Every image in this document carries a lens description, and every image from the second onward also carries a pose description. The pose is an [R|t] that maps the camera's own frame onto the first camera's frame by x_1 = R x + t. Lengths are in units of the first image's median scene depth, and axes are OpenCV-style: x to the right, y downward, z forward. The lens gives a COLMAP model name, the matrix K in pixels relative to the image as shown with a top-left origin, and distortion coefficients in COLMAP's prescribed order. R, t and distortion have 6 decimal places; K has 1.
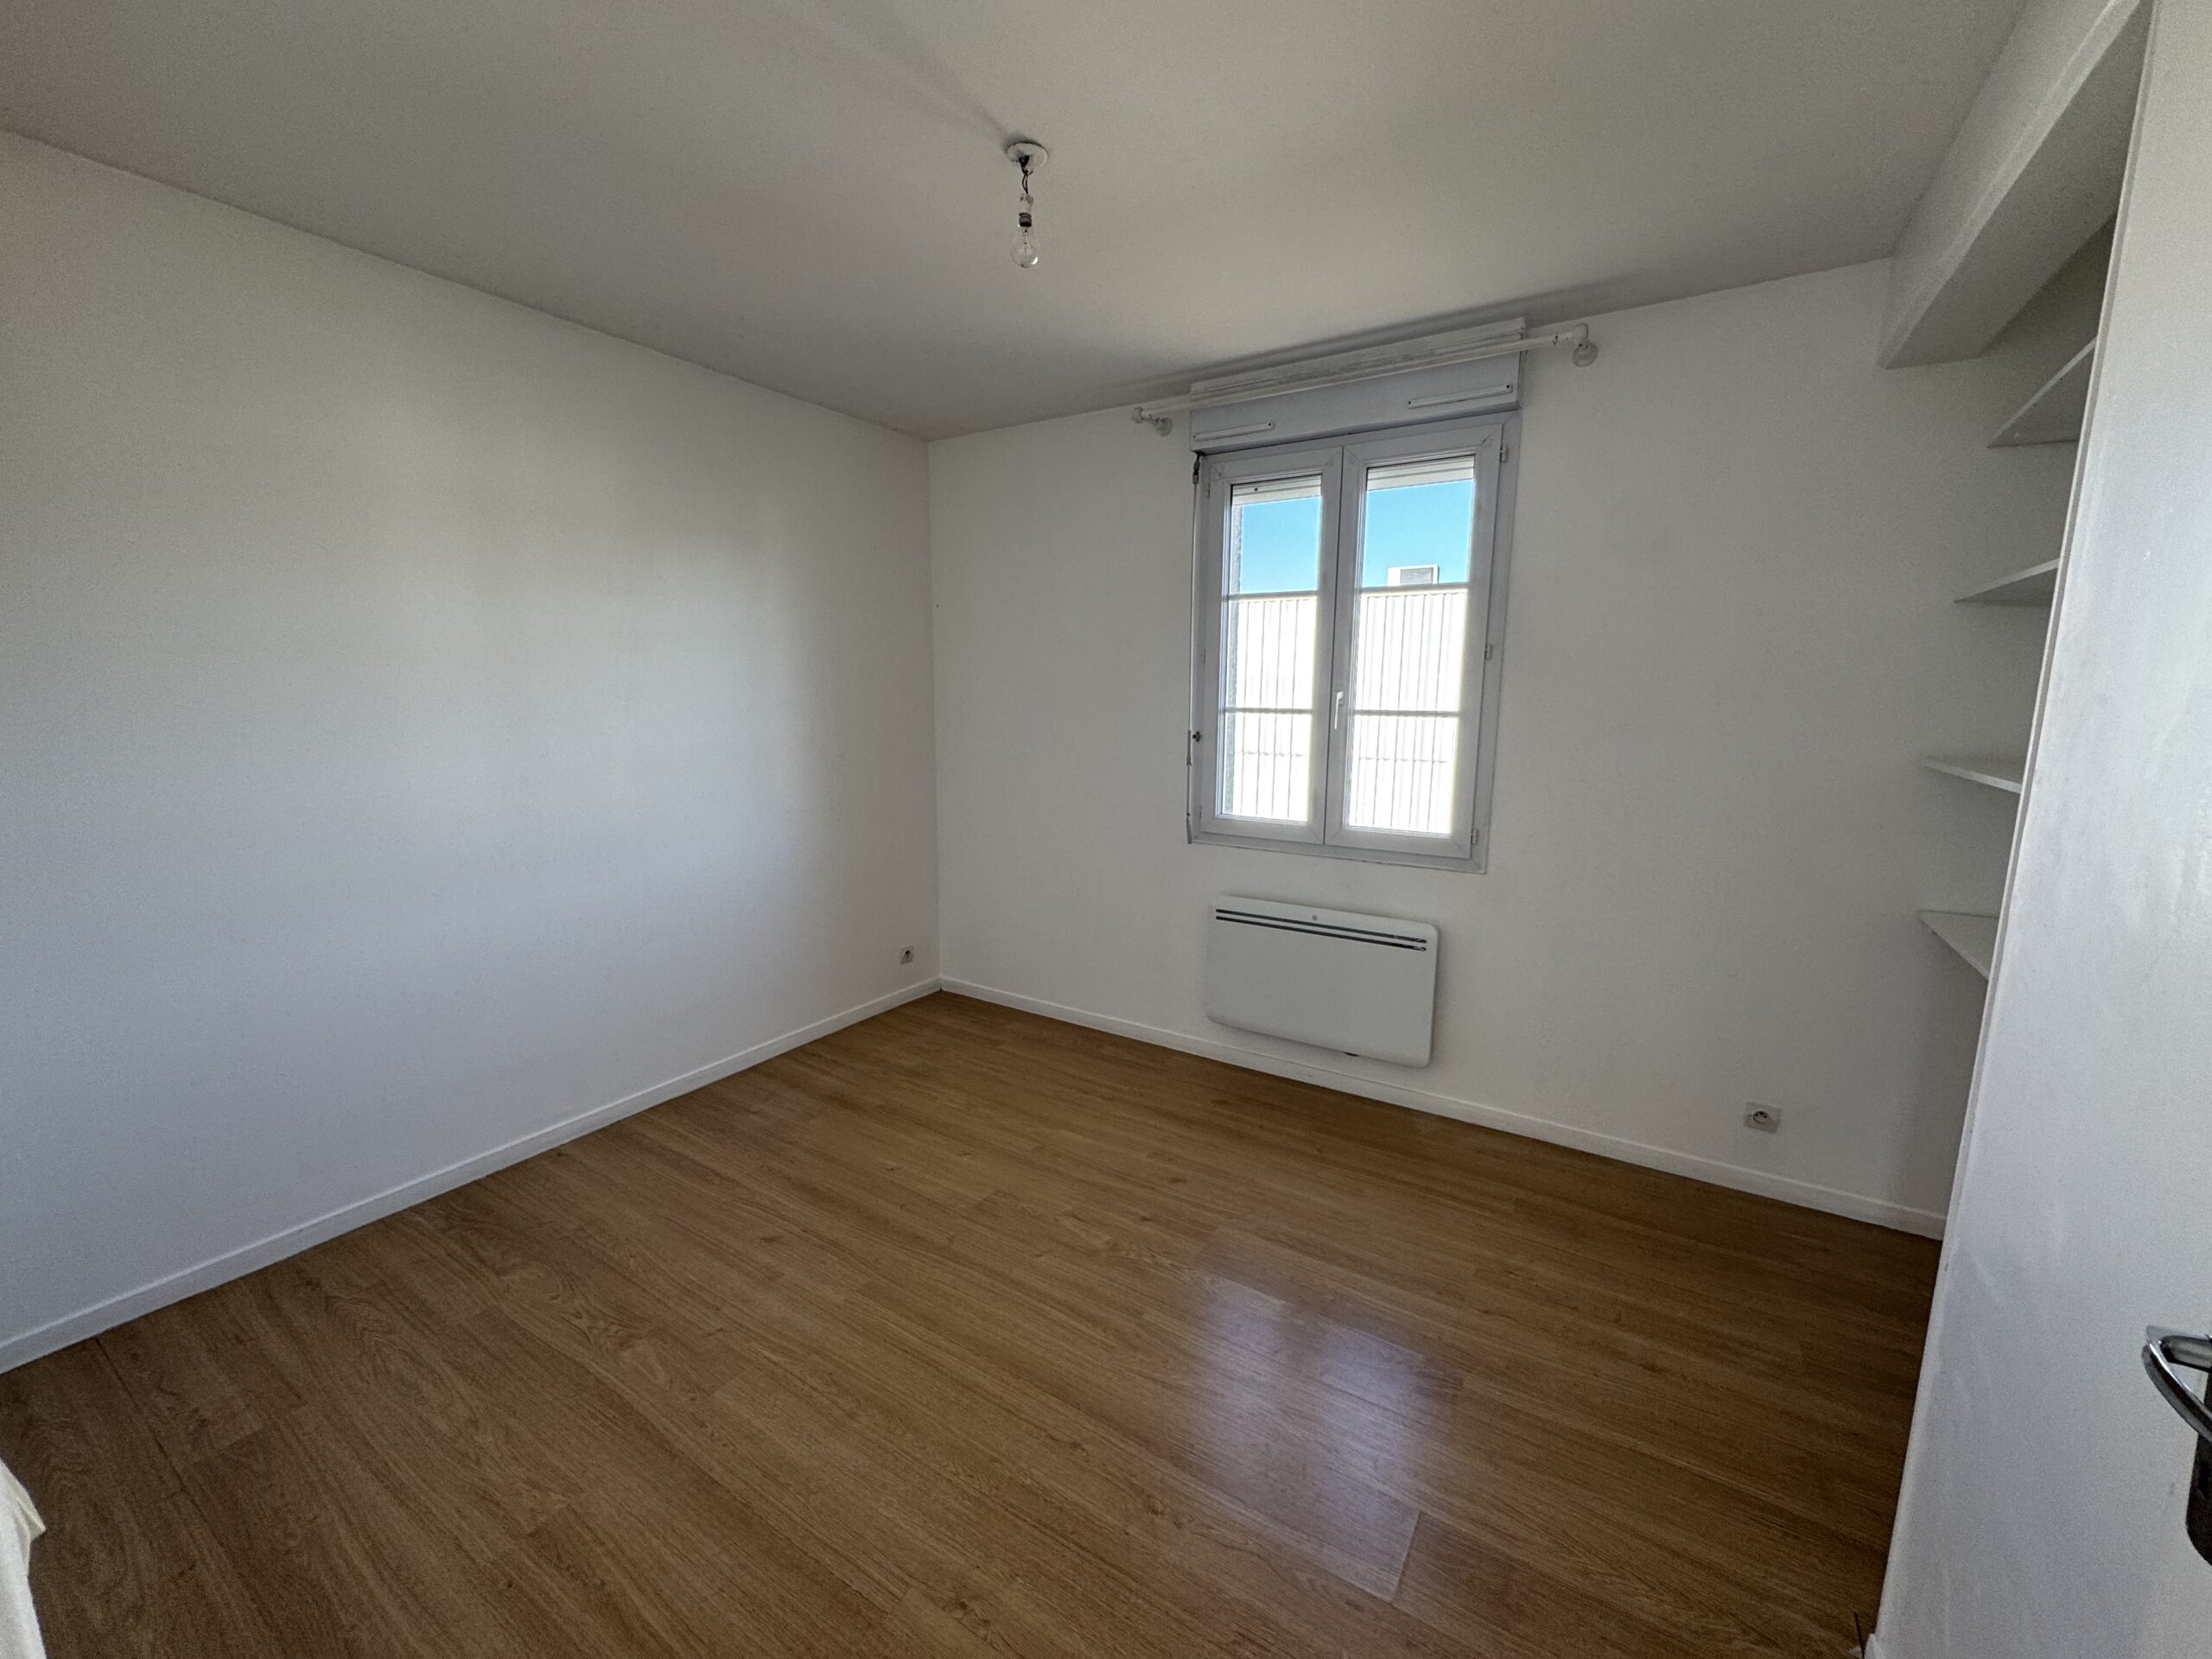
lens RADIAL K [[875.5, 0, 1094.2], [0, 875.5, 833.7], [0, 0, 1]] dist [-0.000681, 0.000462]
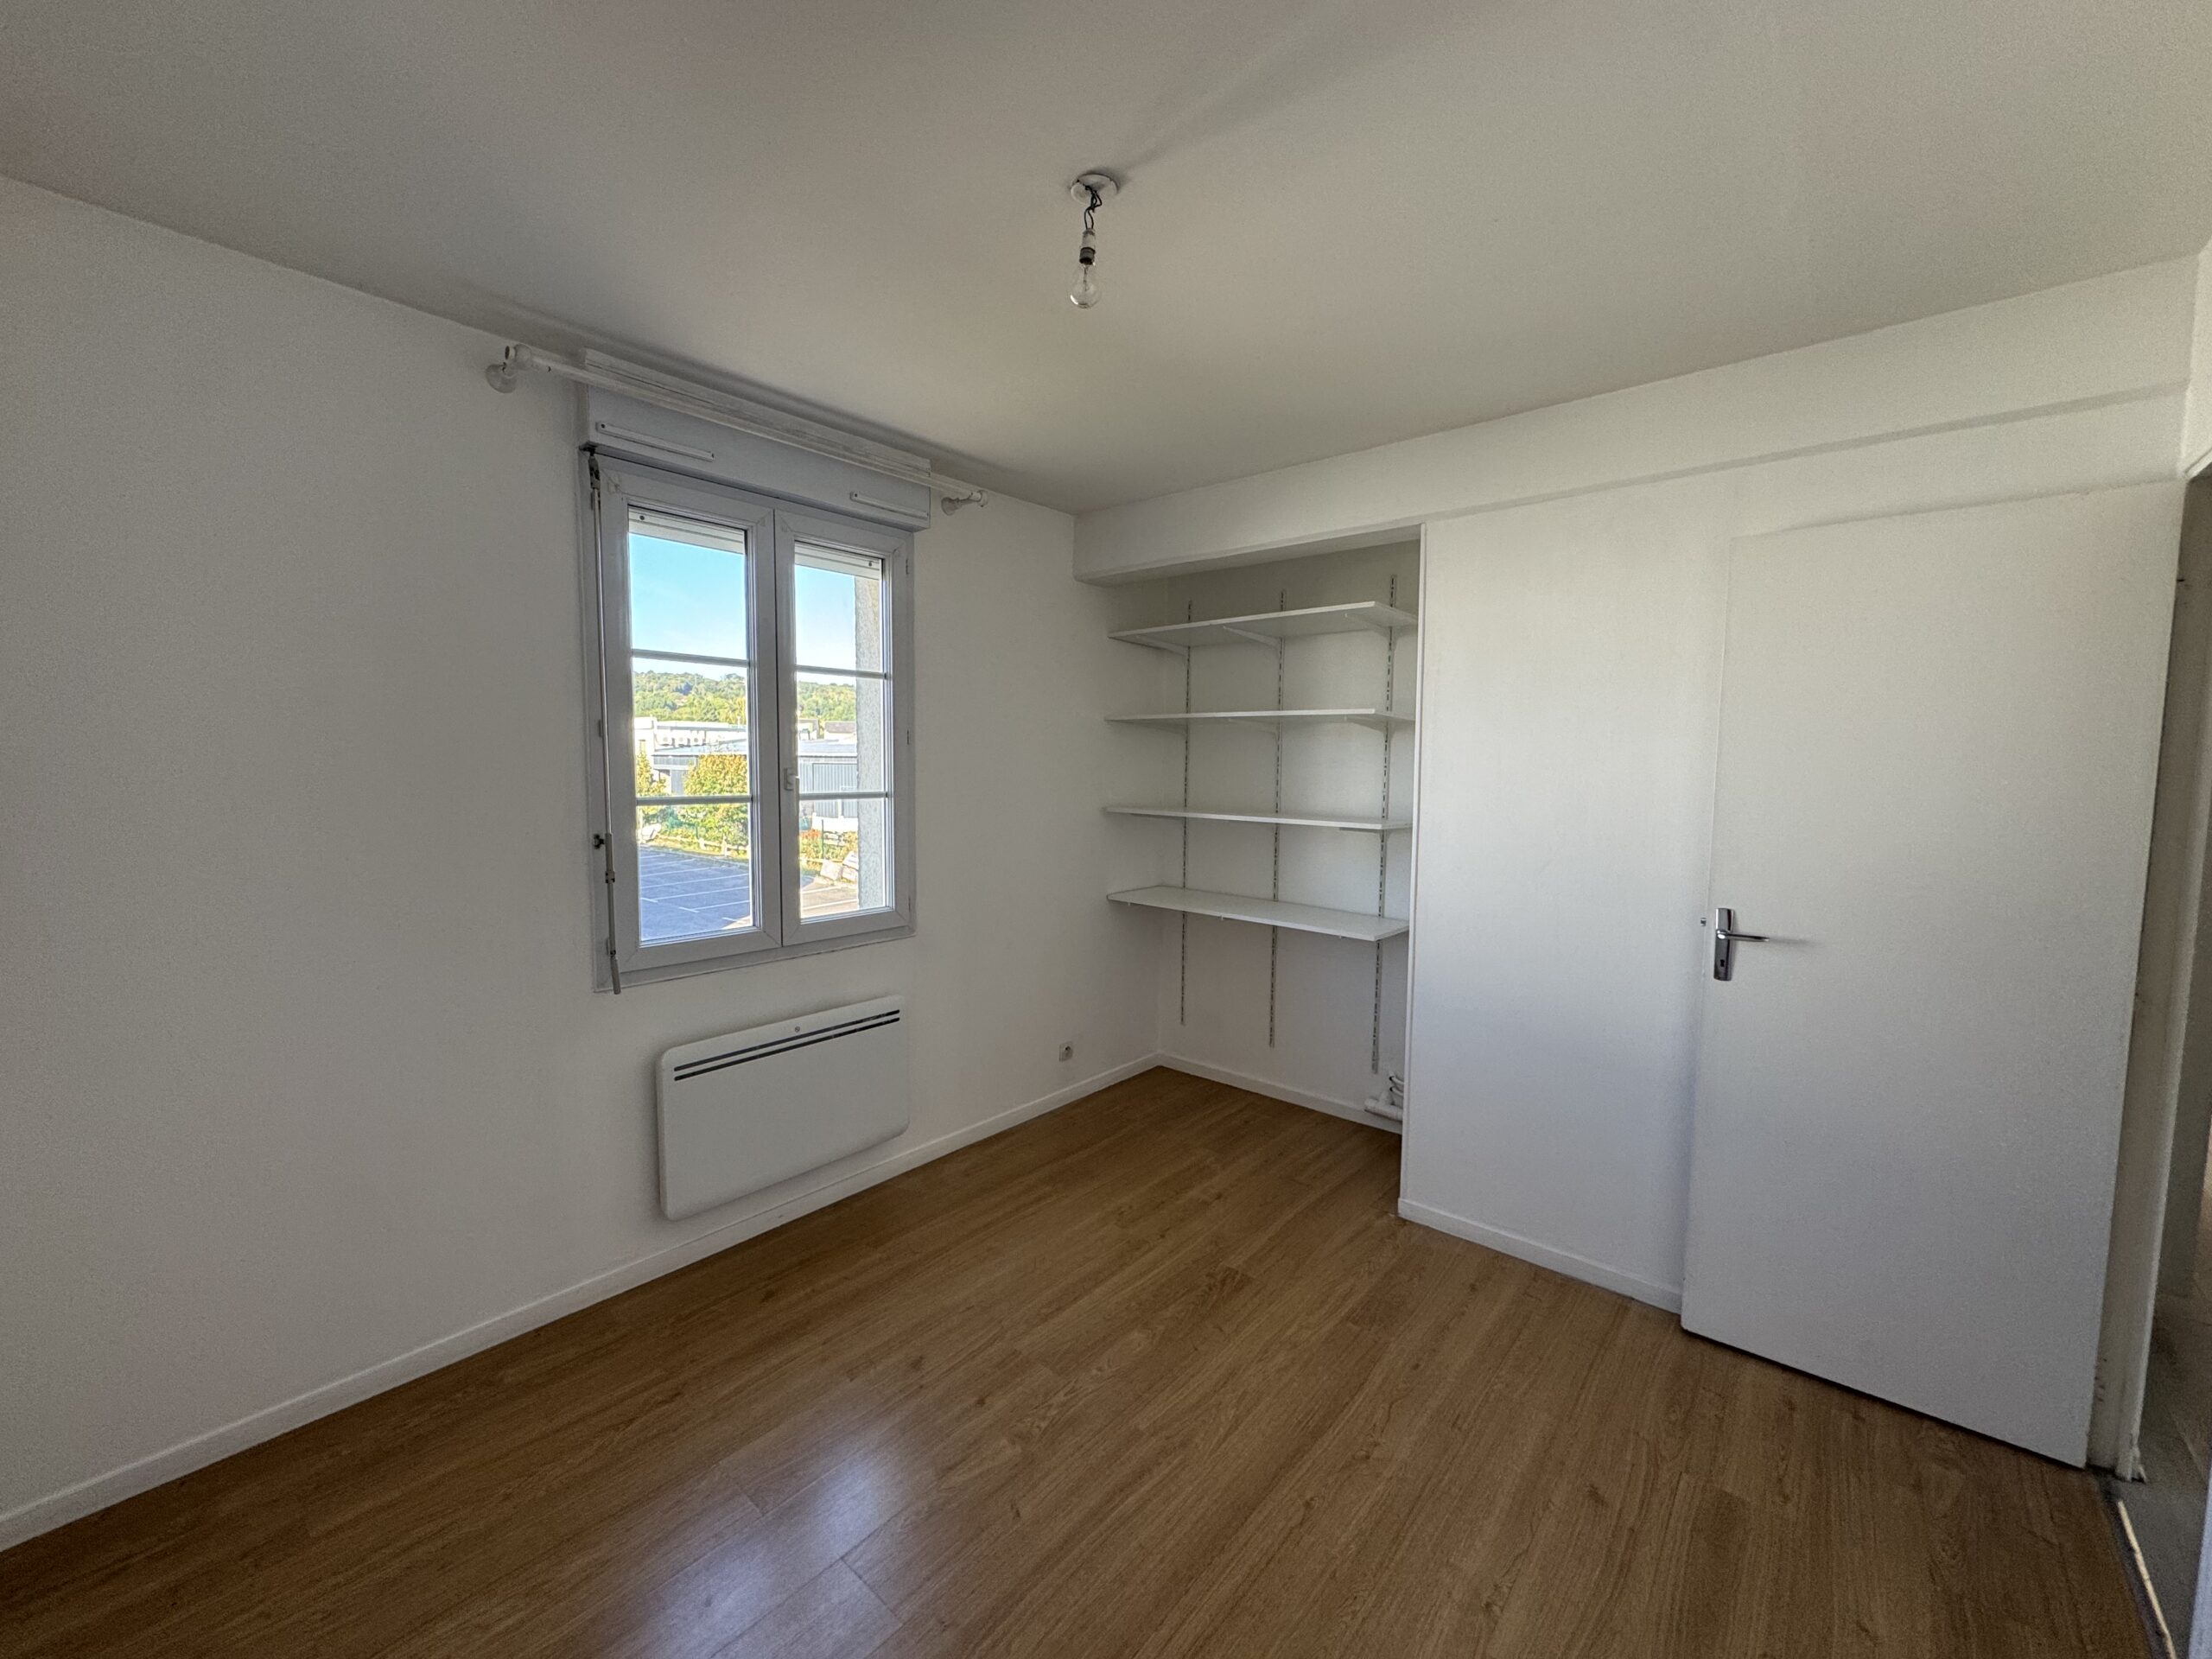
lens RADIAL K [[875.5, 0, 1121.4], [0, 875.5, 835.7], [0, 0, 1]] dist [-0.000681, 0.000462]
pose [[0.137932, -0.092355, 0.986126, -0.606255], [0.151864, 0.985842, 0.071087, -0.120011], [-0.978730, 0.139952, 0.150005, 0.568047]]
